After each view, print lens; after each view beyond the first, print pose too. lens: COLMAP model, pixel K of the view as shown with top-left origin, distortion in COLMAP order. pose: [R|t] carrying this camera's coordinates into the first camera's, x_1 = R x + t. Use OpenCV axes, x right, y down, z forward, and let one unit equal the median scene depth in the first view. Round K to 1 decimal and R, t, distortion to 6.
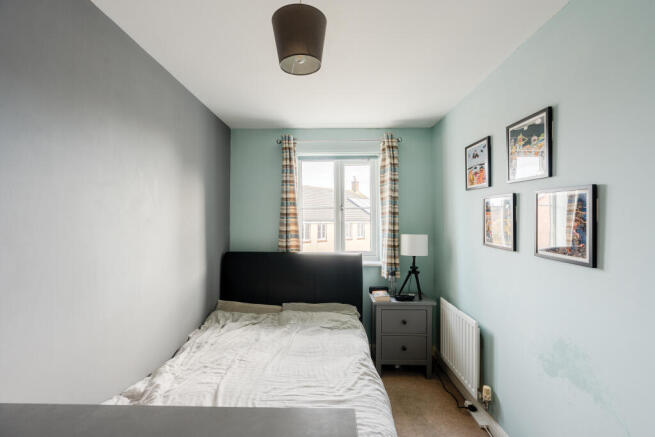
lens RADIAL K [[295.2, 0, 341.0], [0, 295.2, 216.6], [0, 0, 1]] dist [-0.012258, 0.006594]
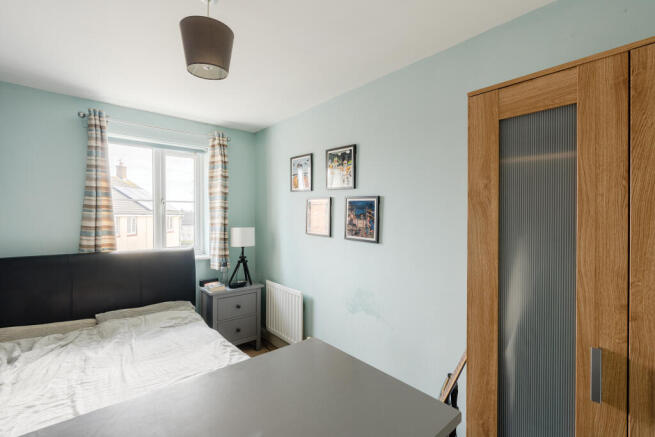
lens RADIAL K [[295.2, 0, 341.0], [0, 295.2, 216.6], [0, 0, 1]] dist [-0.012258, 0.006594]
pose [[0.722431, 0.002769, 0.691438, -0.272018], [-0.017253, 0.999753, 0.014023, -0.003387], [-0.691228, -0.022060, 0.722300, -0.062342]]
